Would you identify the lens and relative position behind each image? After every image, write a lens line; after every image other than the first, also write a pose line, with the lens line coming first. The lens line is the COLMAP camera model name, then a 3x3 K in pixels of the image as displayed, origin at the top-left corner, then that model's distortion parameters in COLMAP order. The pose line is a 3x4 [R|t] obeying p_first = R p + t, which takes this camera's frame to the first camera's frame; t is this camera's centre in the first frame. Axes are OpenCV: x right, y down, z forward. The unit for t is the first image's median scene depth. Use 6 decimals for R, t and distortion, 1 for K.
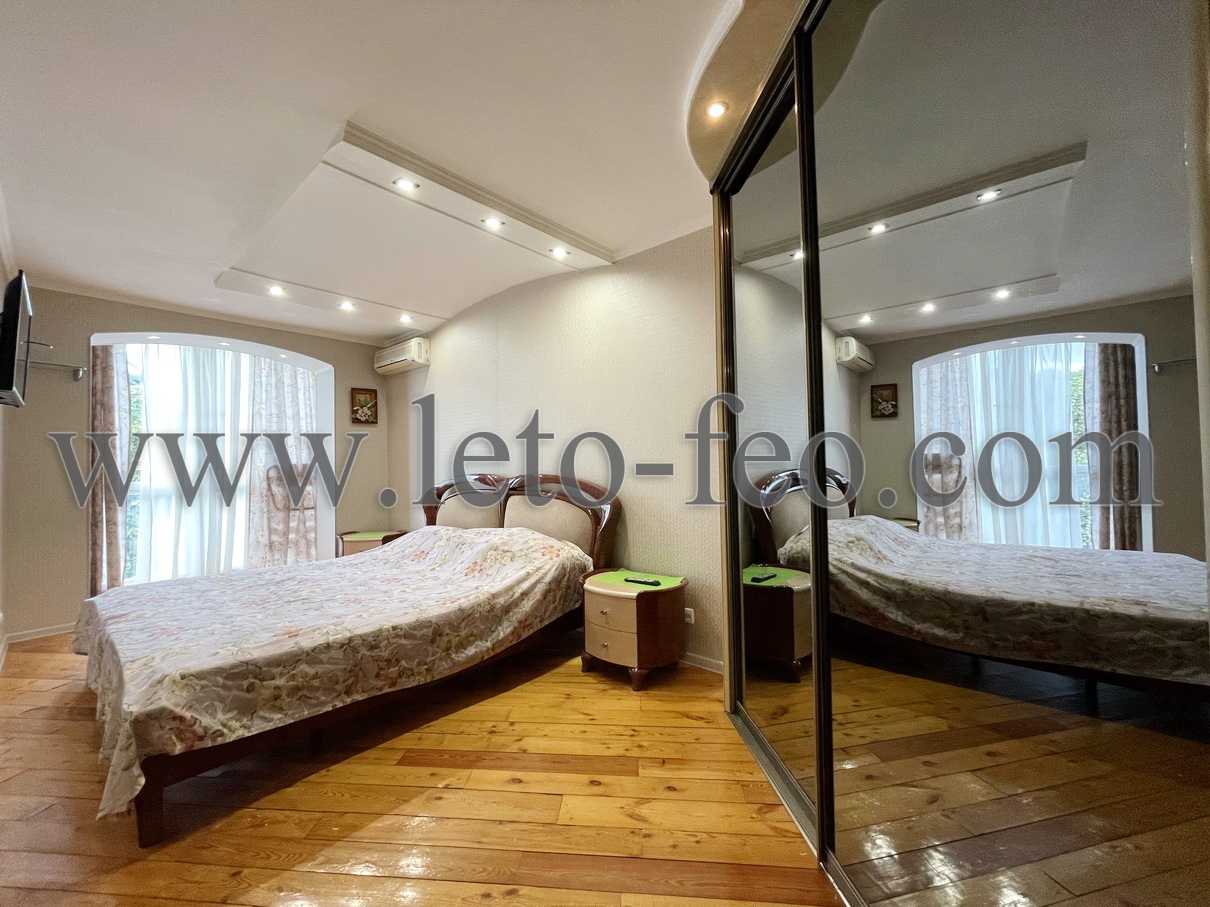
lens RADIAL K [[490.6, 0, 597.7], [0, 490.6, 454.7], [0, 0, 1]] dist [-0.011213, 0.011625]
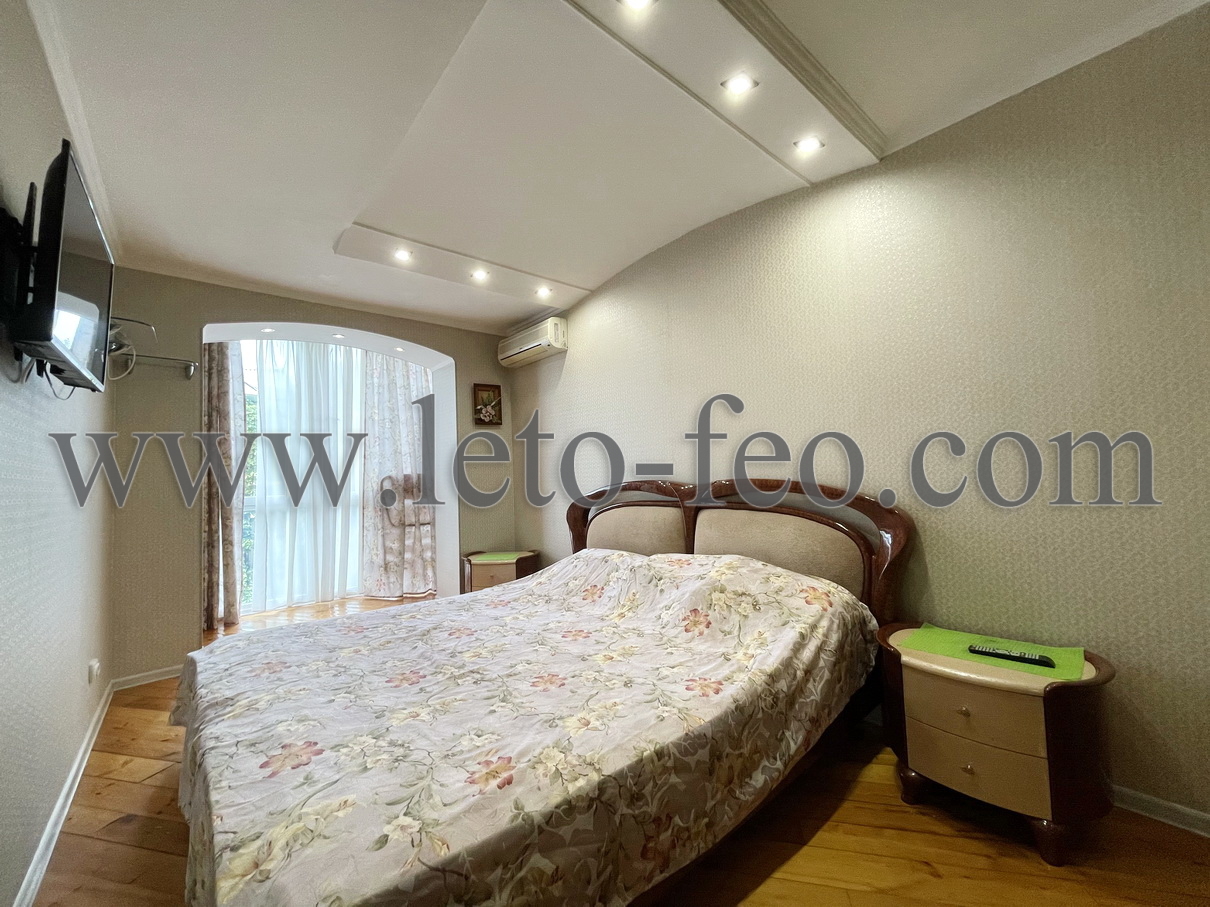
lens RADIAL K [[488.4, 0, 599.7], [0, 488.4, 455.9], [0, 0, 1]] dist [-0.001843, 0.000363]
pose [[0.990050, -0.022580, -0.138893, -0.287345], [0.020038, 0.999606, -0.019672, 0.018911], [0.139283, 0.016693, 0.990112, 0.317678]]
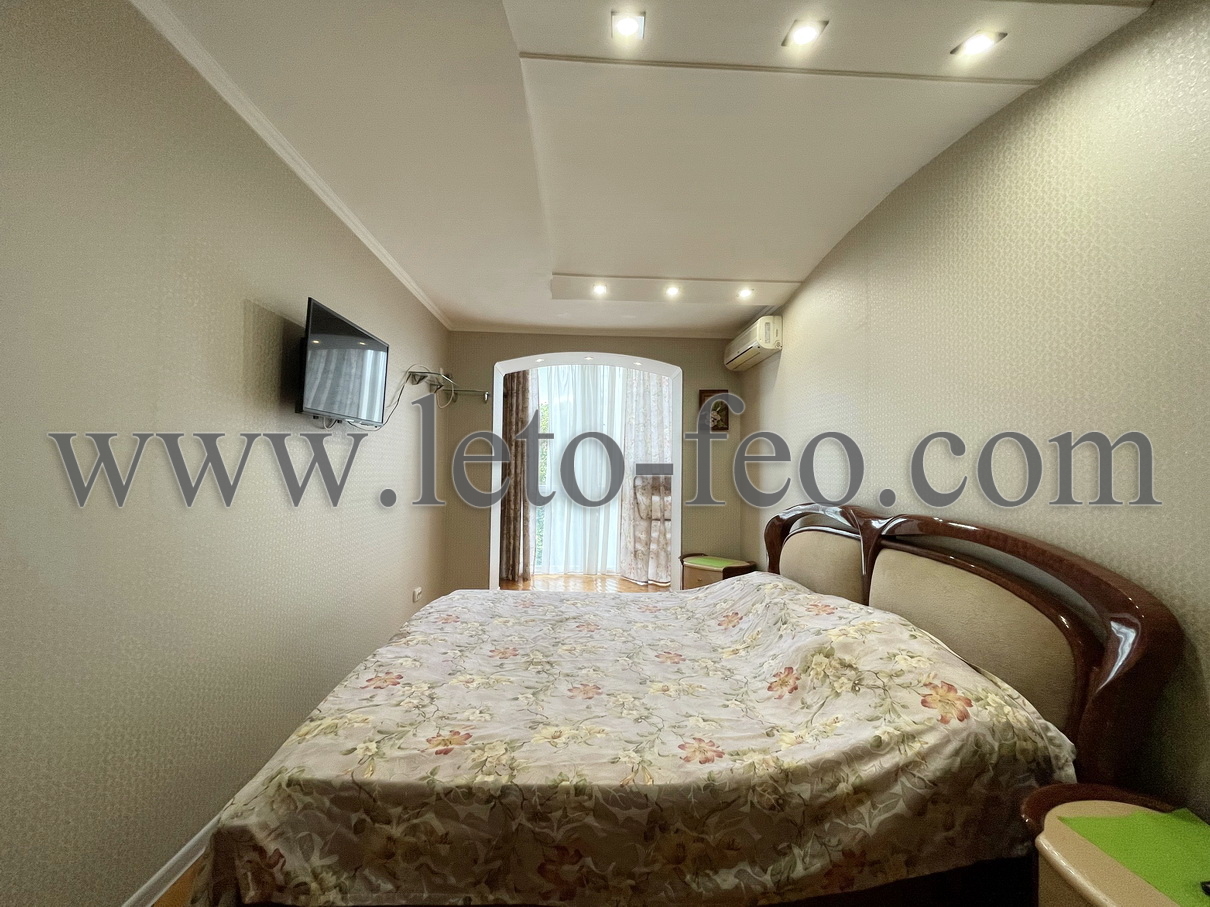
lens RADIAL K [[489.4, 0, 598.1], [0, 489.4, 452.9], [0, 0, 1]] dist [0.000280, 0.000037]
pose [[0.693594, 0.003322, -0.720359, 0.008182], [-0.011514, 0.999913, -0.006475, -0.026975], [0.720274, 0.012785, 0.693572, 0.444268]]
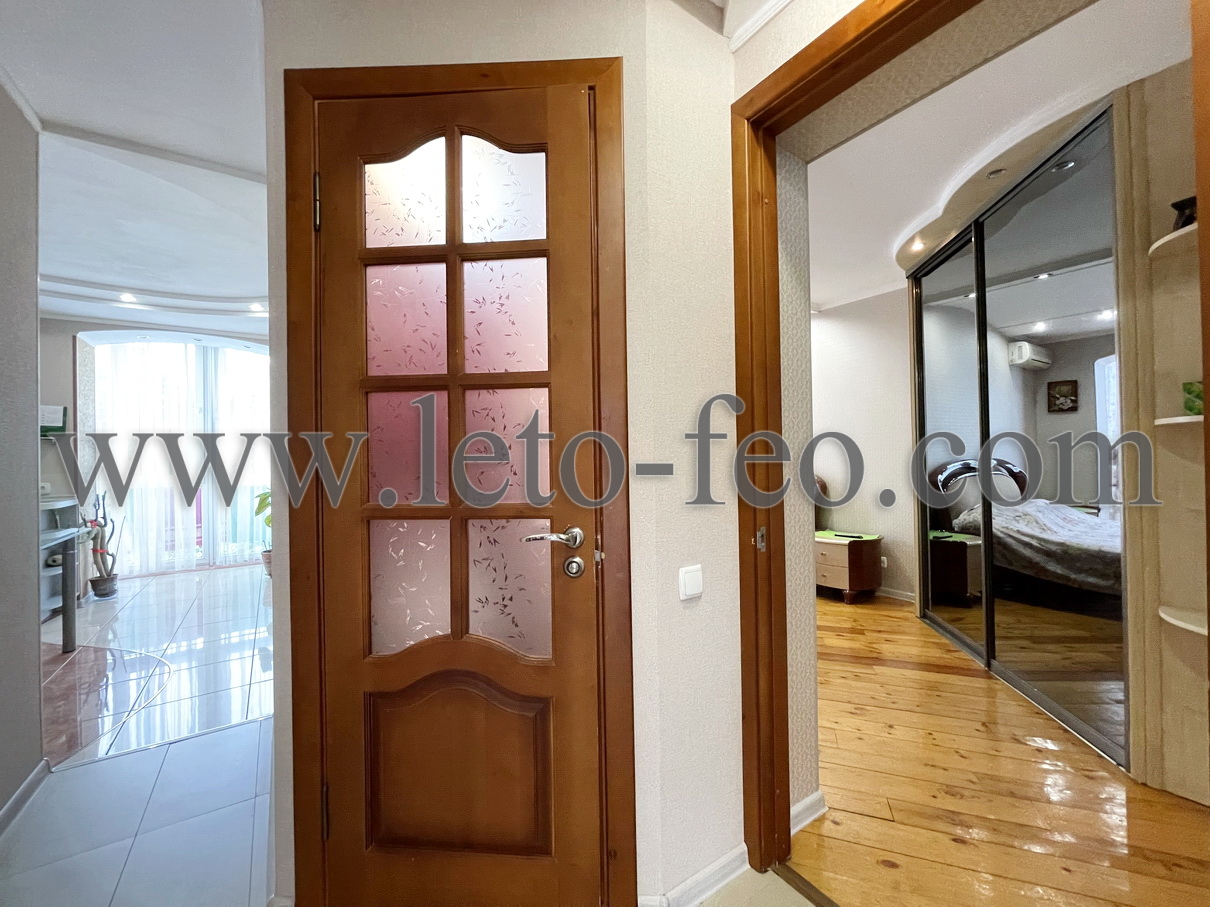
lens RADIAL K [[481.0, 0, 605.0], [0, 481.0, 453.5], [0, 0, 1]] dist [-0.000161, 0.000081]
pose [[0.967584, -0.002528, -0.252539, -0.234979], [0.006588, 0.999862, 0.015229, -0.014585], [0.252465, -0.016399, 0.967467, -0.543182]]
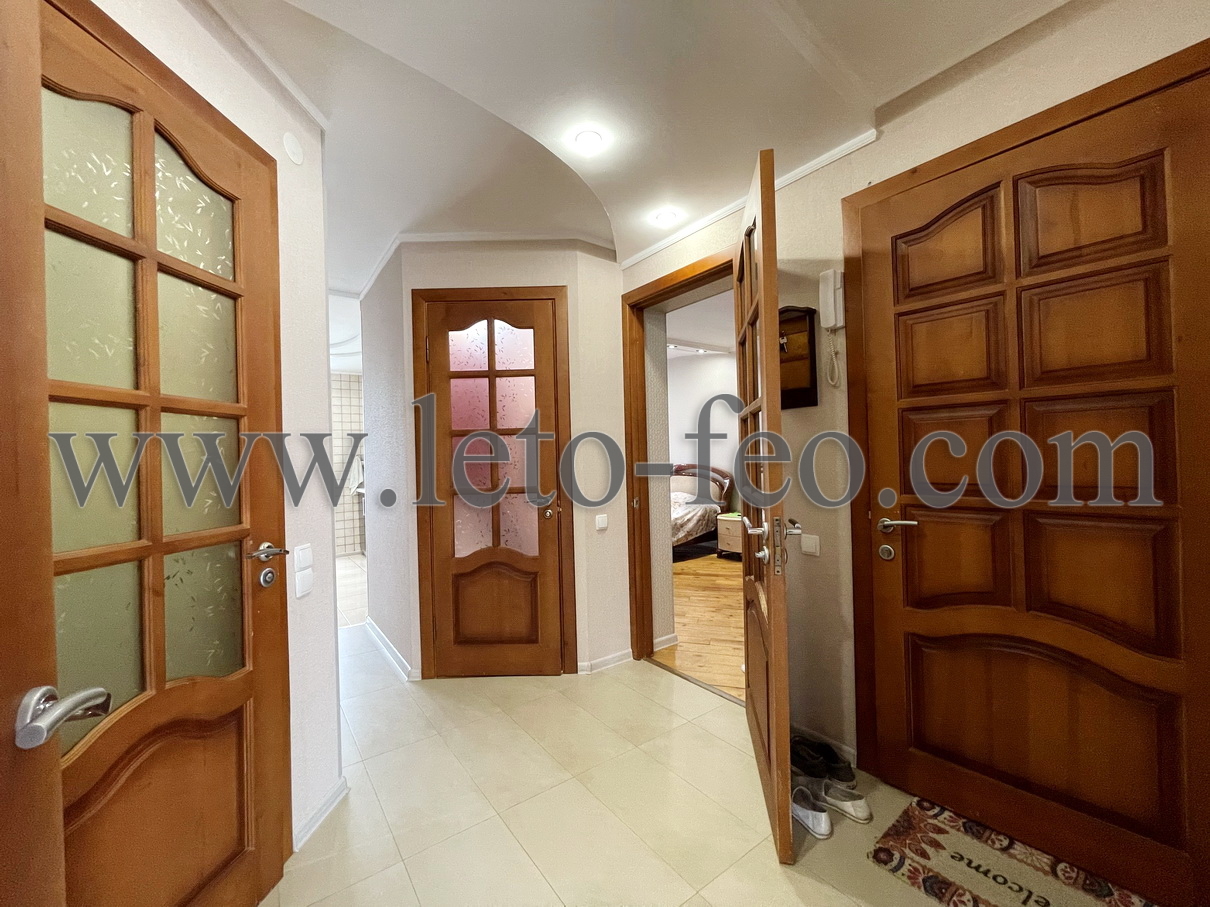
lens RADIAL K [[490.6, 0, 597.7], [0, 490.6, 454.7], [0, 0, 1]] dist [-0.011213, 0.011625]
pose [[0.976982, -0.010496, -0.213063, -0.072193], [0.015388, 0.999654, 0.021317, -0.044936], [0.212766, -0.024105, 0.976806, -1.041889]]
